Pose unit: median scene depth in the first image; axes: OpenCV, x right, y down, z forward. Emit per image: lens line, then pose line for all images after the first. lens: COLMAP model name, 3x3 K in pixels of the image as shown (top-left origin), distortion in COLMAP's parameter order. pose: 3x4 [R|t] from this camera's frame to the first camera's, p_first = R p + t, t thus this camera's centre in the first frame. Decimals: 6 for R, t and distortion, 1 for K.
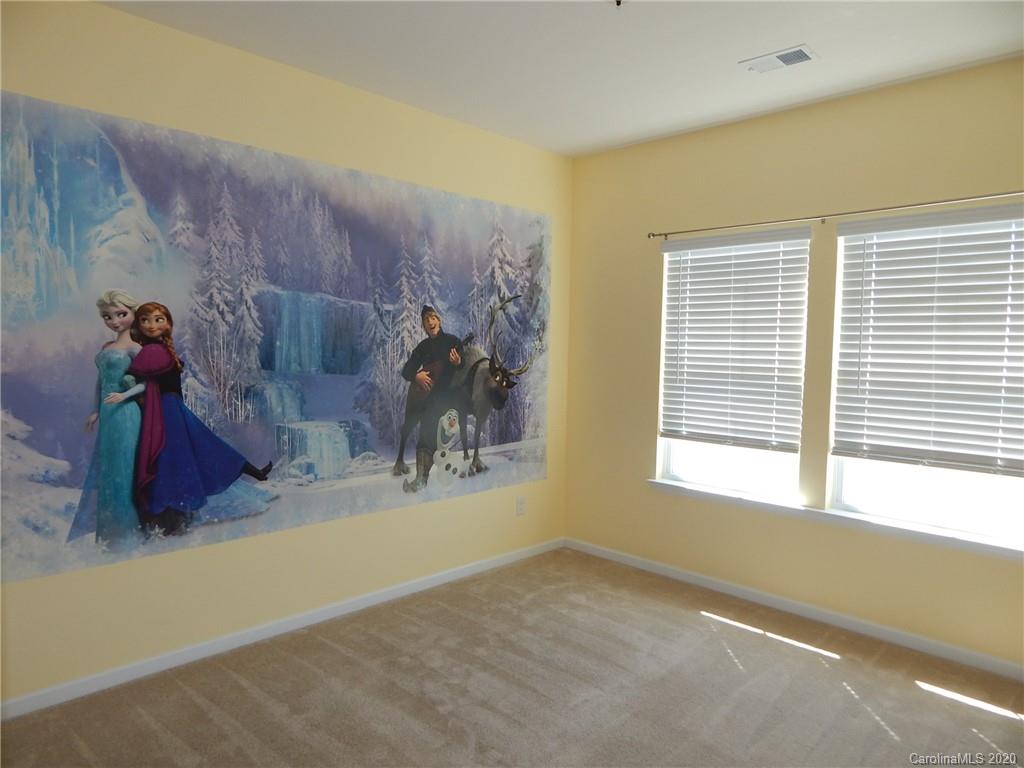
lens RADIAL K [[655.7, 0, 512.0], [0, 655.7, 384.0], [0, 0, 1]] dist [0.006897, -0.015466]
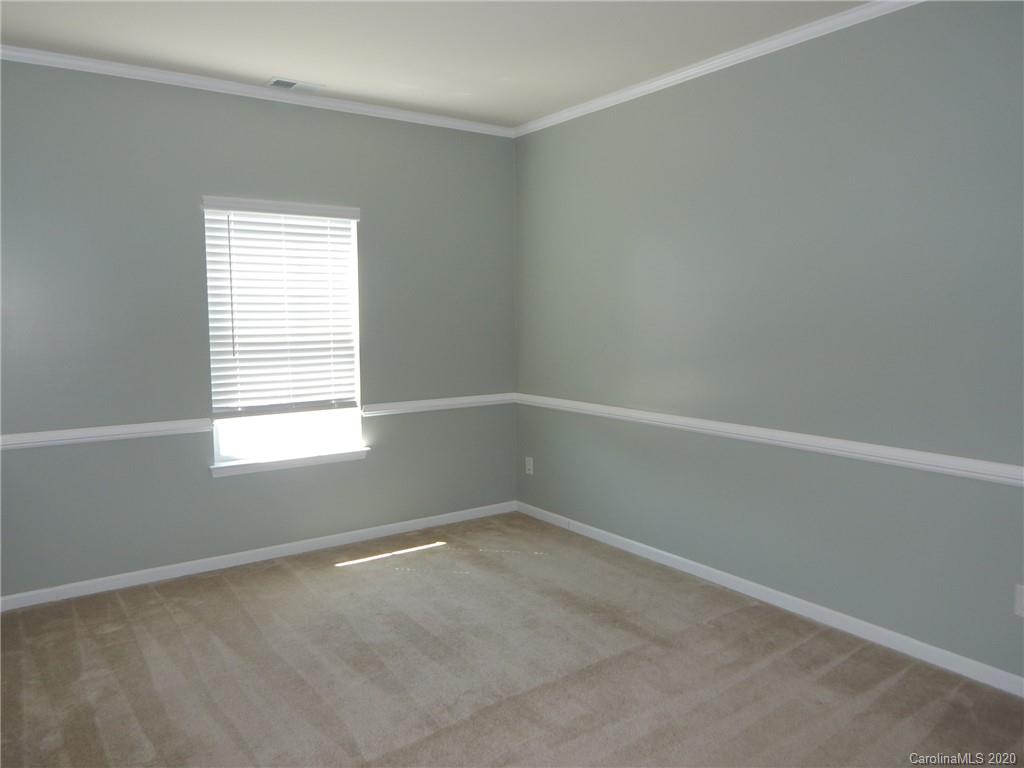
lens RADIAL K [[744.0, 0, 512.0], [0, 744.0, 384.0], [0, 0, 1]] dist [0.000231, 0.000029]
pose [[0.183768, -0.101886, 0.977675, -0.791041], [0.079603, 0.992889, 0.088509, -0.024739], [-0.979741, 0.061561, 0.190572, 0.473168]]
